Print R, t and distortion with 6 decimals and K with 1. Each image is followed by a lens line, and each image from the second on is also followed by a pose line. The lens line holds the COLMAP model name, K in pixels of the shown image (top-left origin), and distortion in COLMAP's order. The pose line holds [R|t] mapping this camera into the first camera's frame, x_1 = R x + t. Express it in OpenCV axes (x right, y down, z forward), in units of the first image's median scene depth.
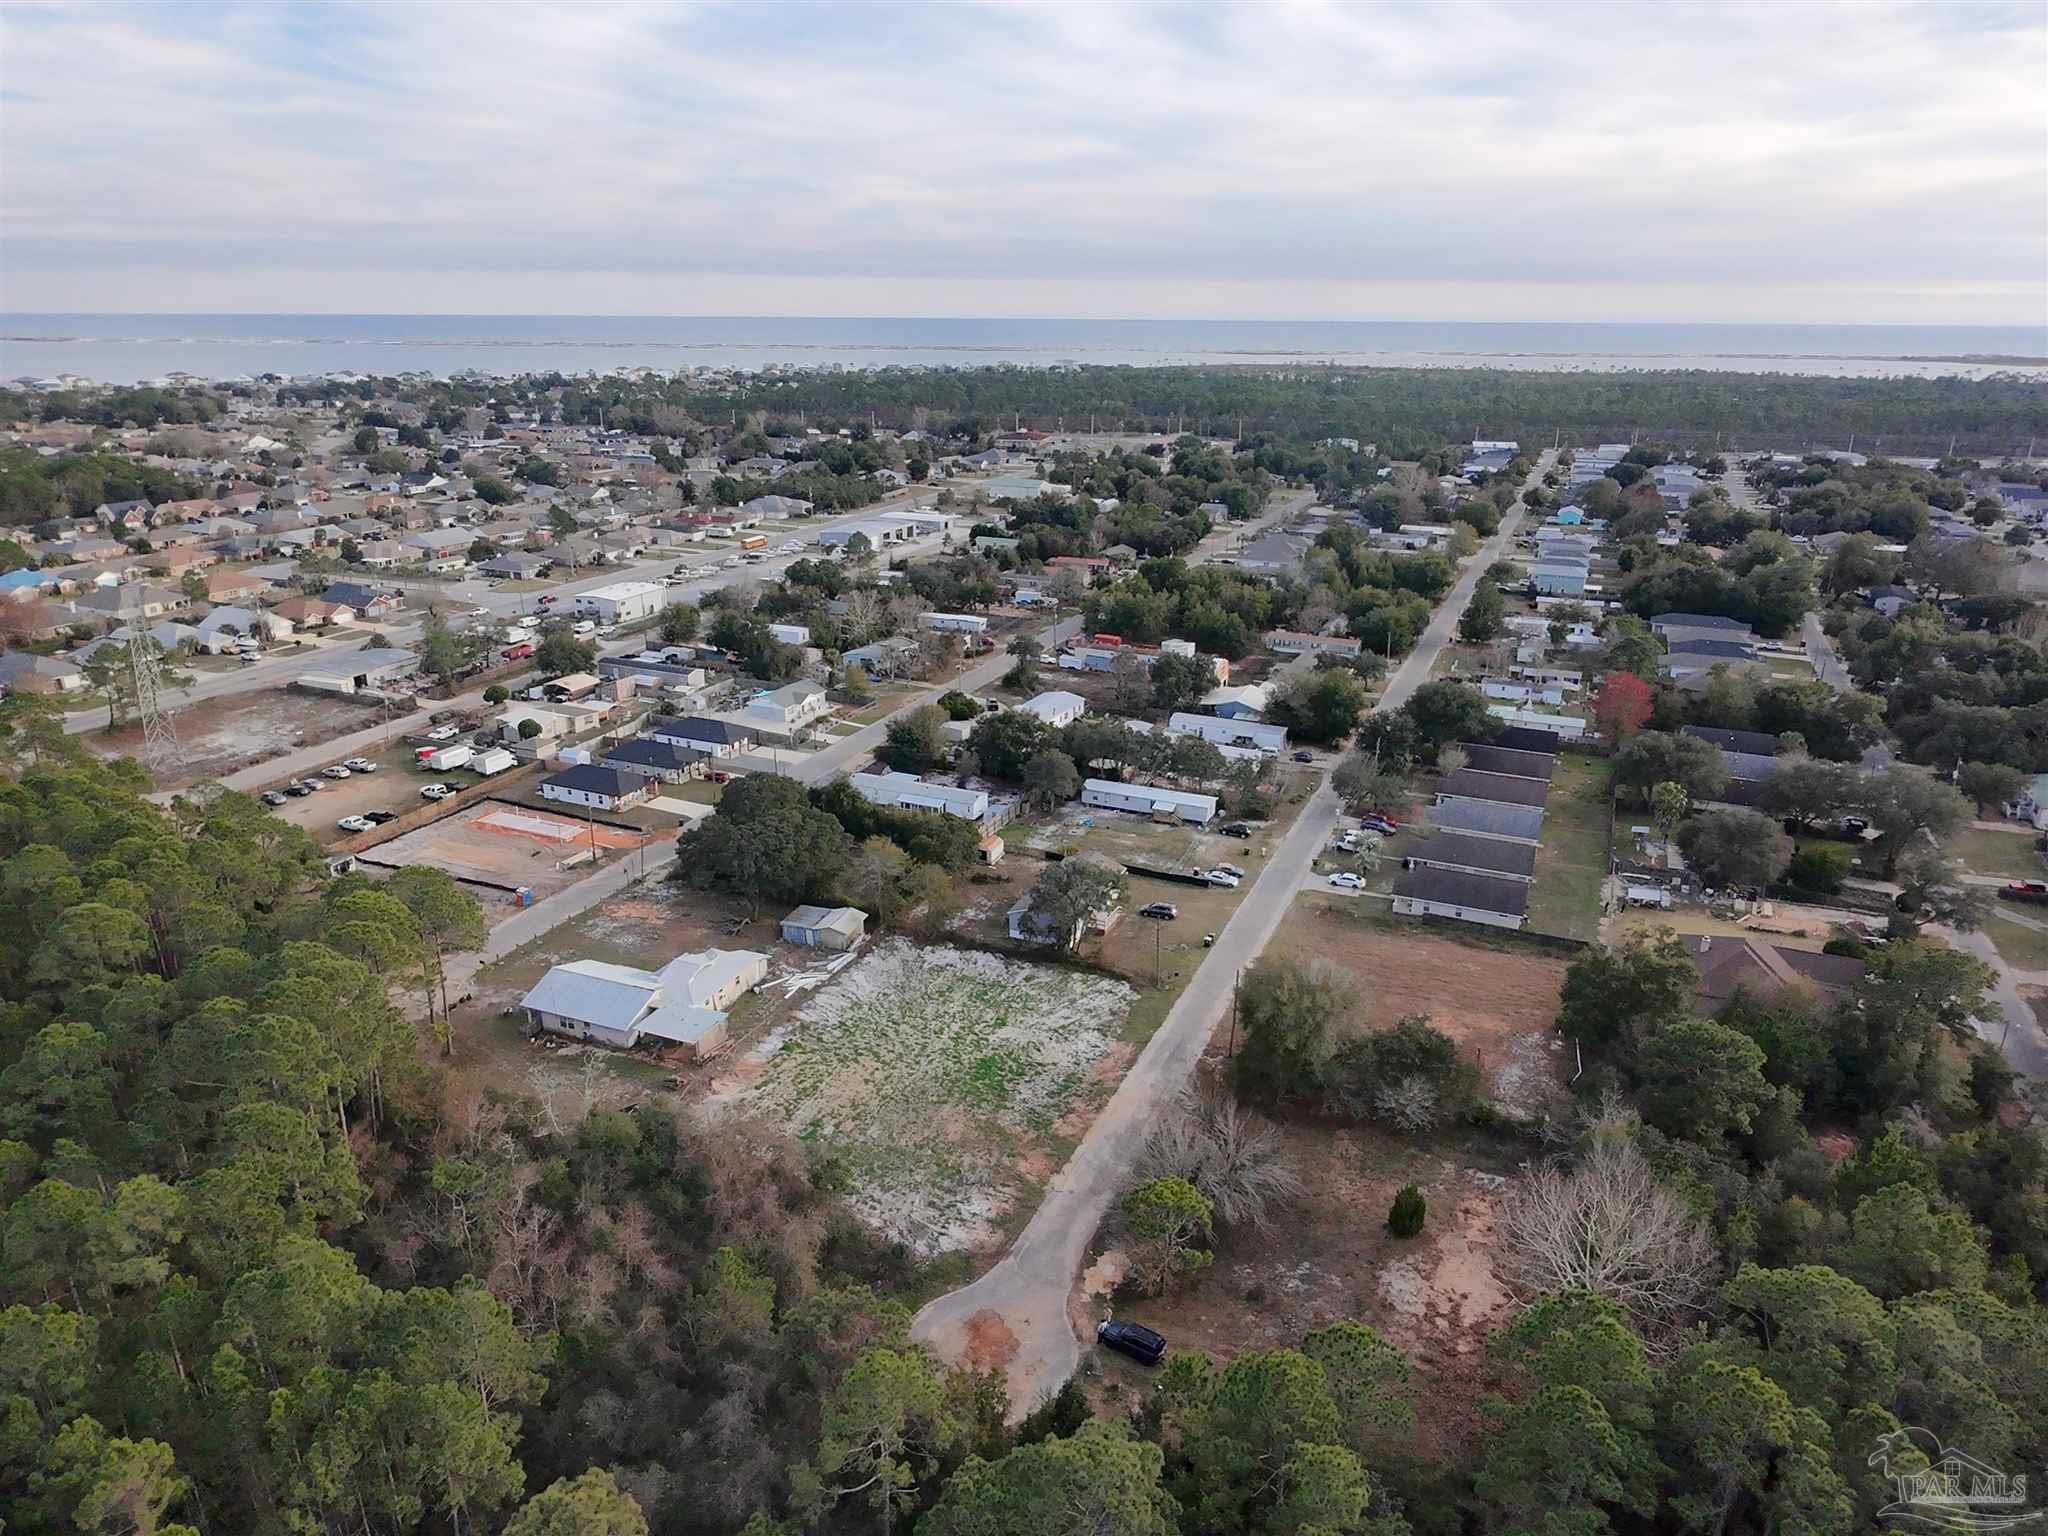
lens RADIAL K [[1307.8, 0, 1024.0], [0, 1307.8, 768.0], [0, 0, 1]] dist [0.001639, -0.001784]
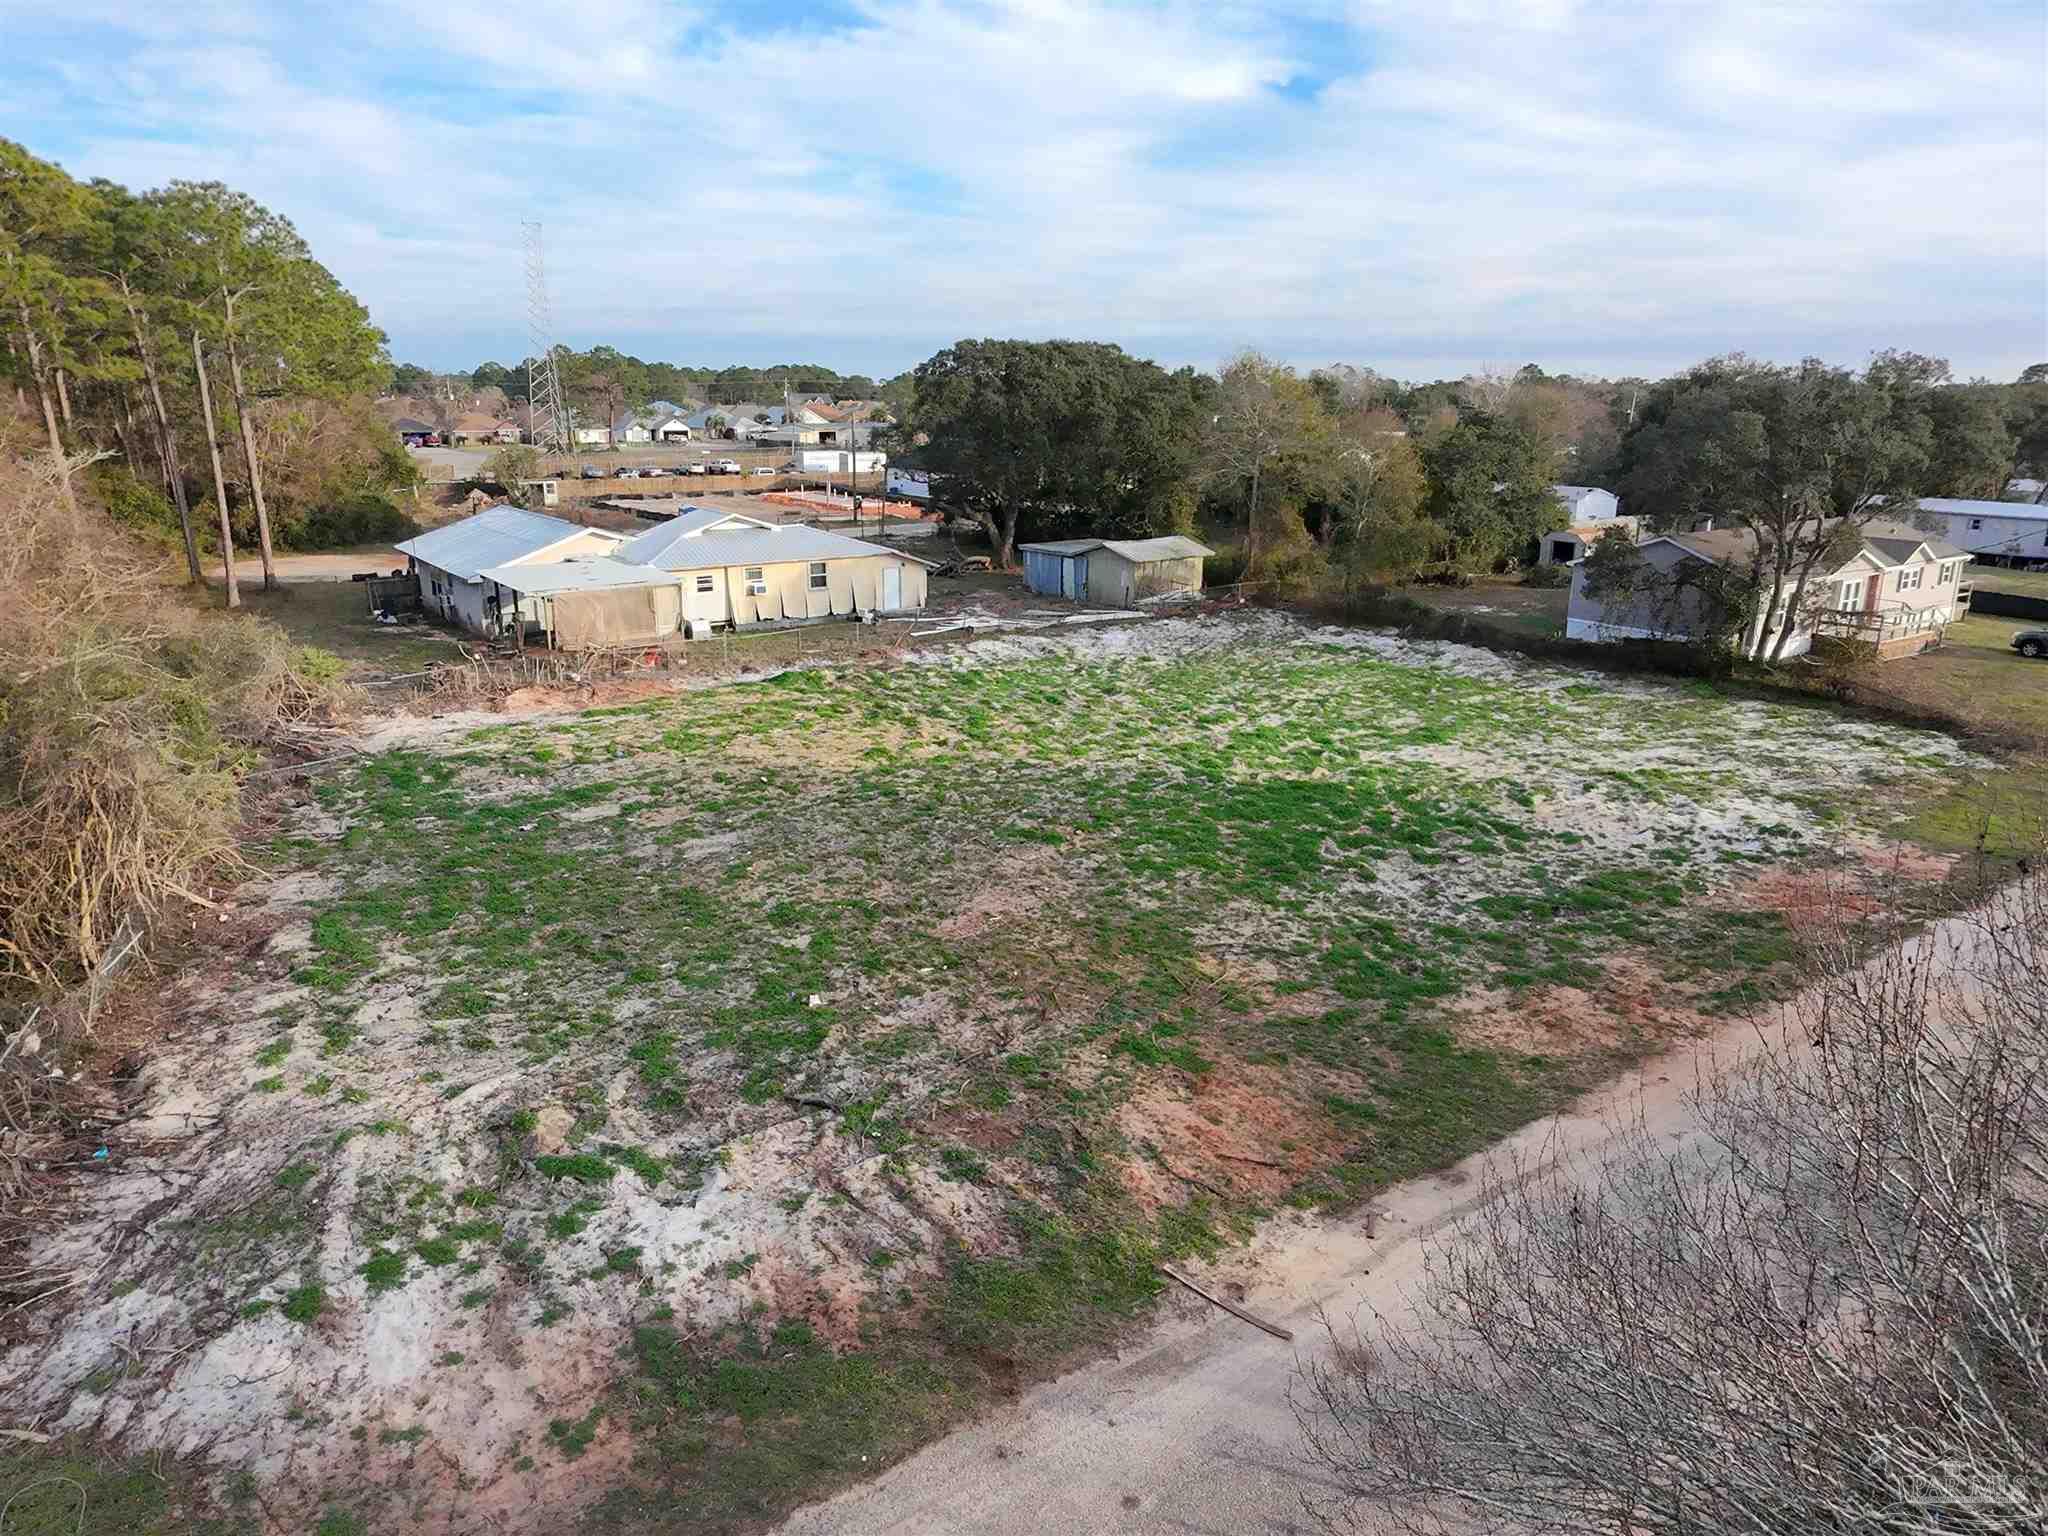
lens RADIAL K [[1307.8, 0, 1024.0], [0, 1307.8, 768.0], [0, 0, 1]] dist [0.001639, -0.001784]
pose [[0.856777, 0.148724, -0.493775, 0.055831], [-0.175237, 0.984498, -0.007534, 0.240004], [0.485000, 0.092982, 0.869557, 0.762918]]
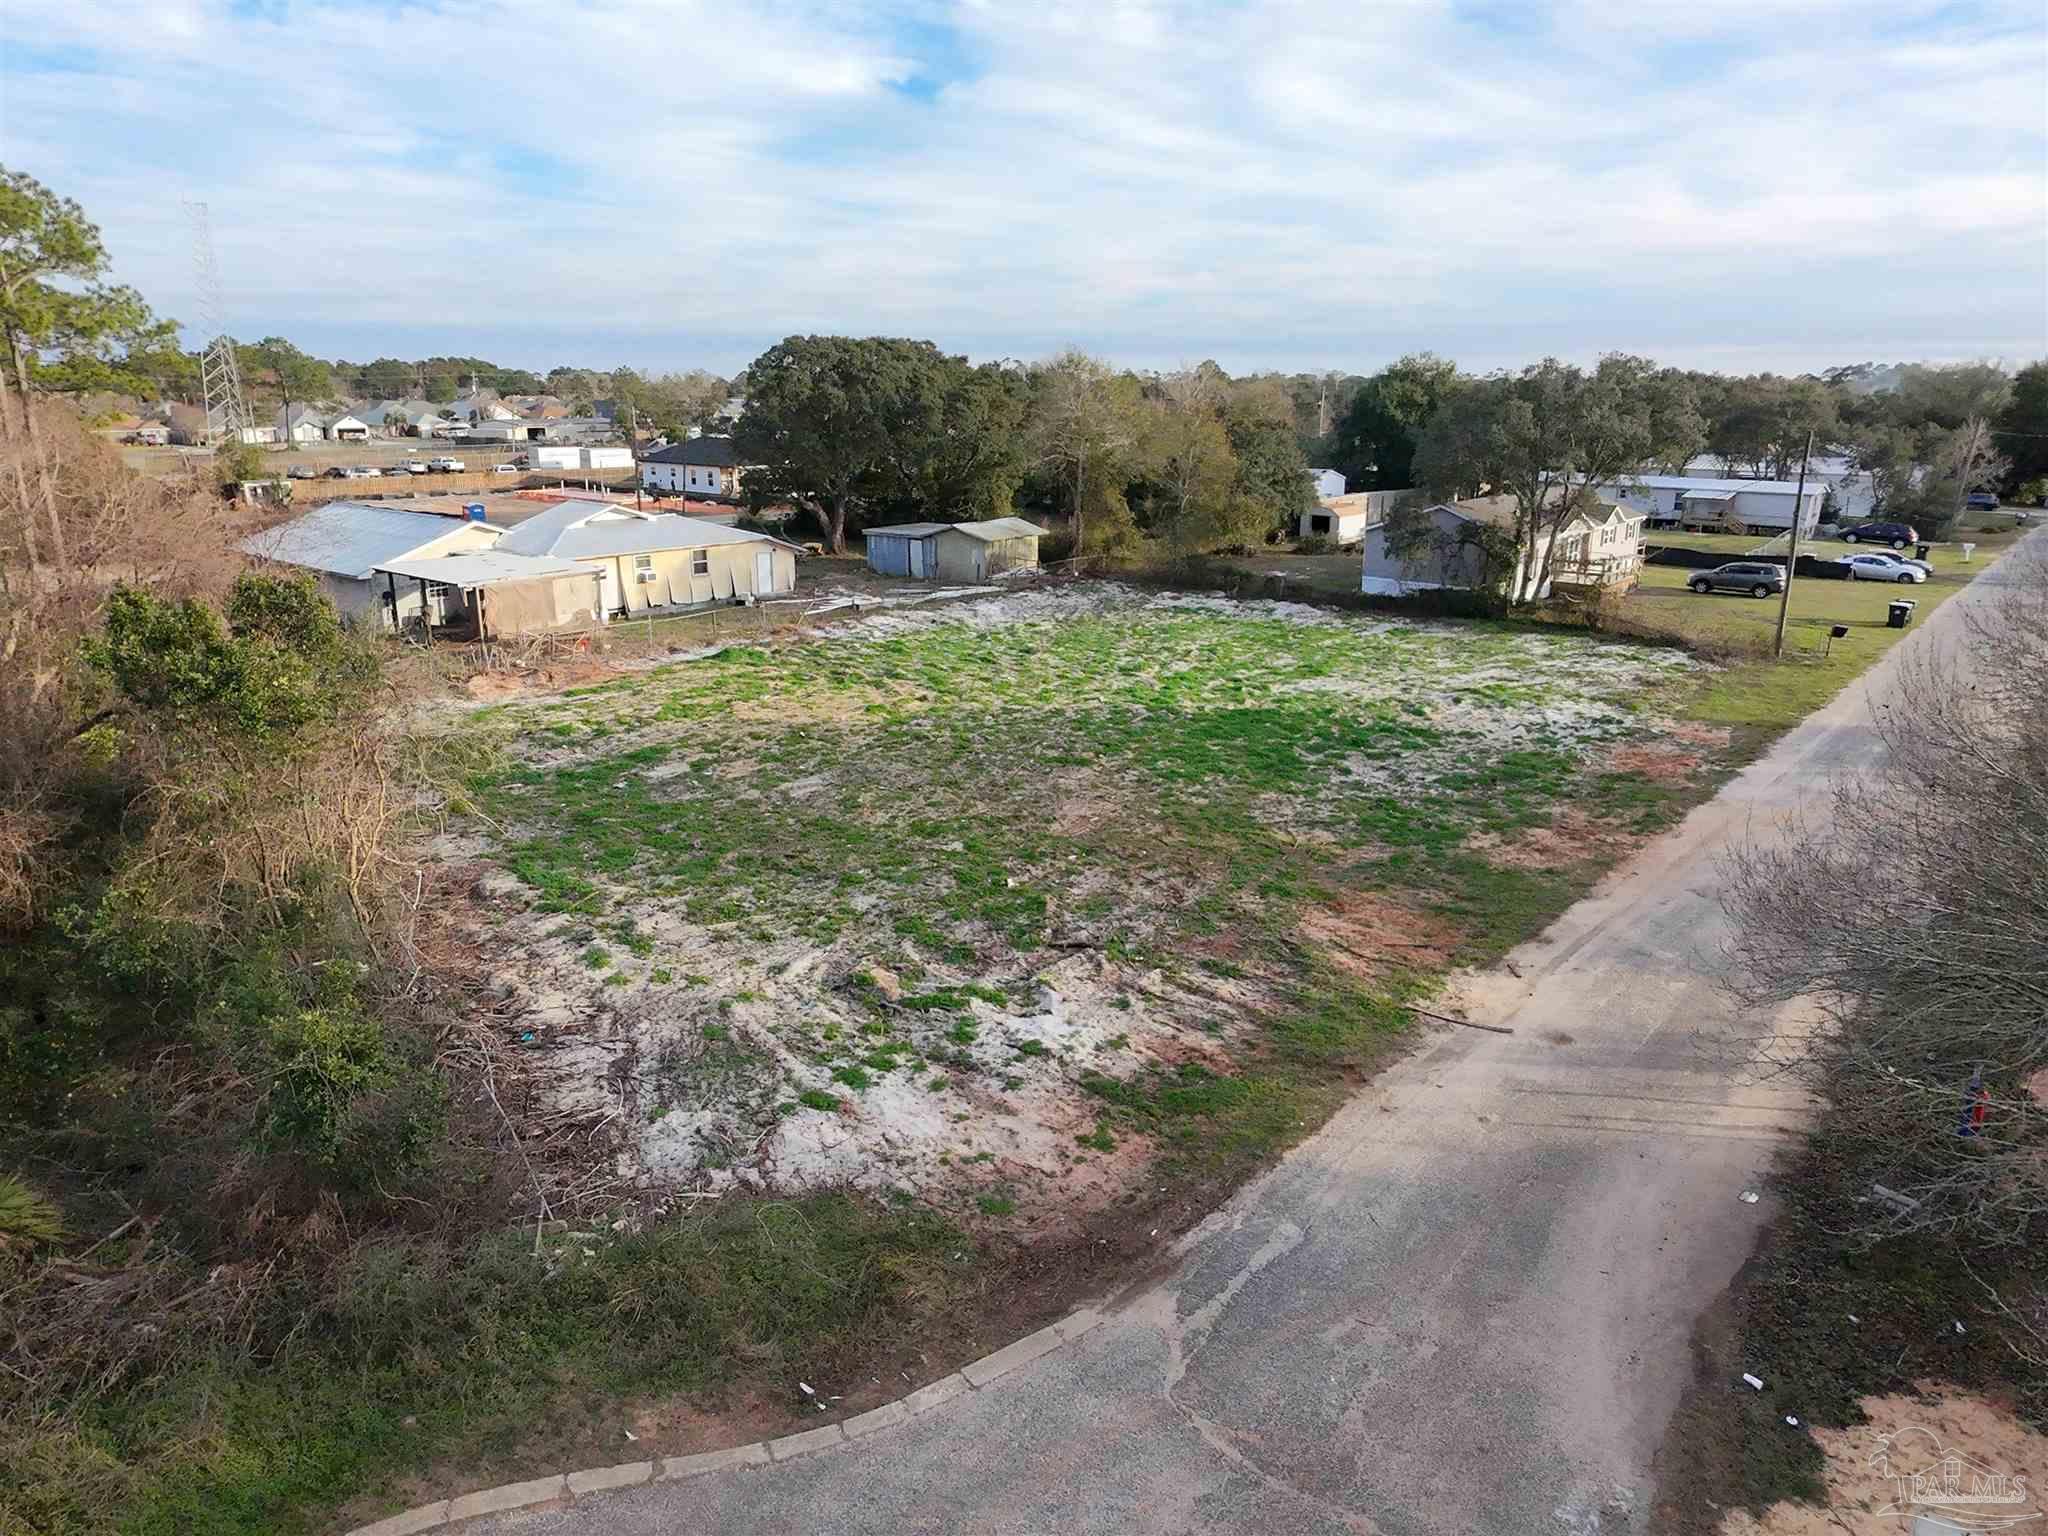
lens RADIAL K [[1307.8, 0, 1024.0], [0, 1307.8, 768.0], [0, 0, 1]] dist [0.001639, -0.001784]
pose [[0.956945, 0.086448, -0.277098, 0.009291], [-0.100368, 0.994283, -0.036424, 0.263474], [0.272365, 0.062667, 0.960151, 0.697074]]
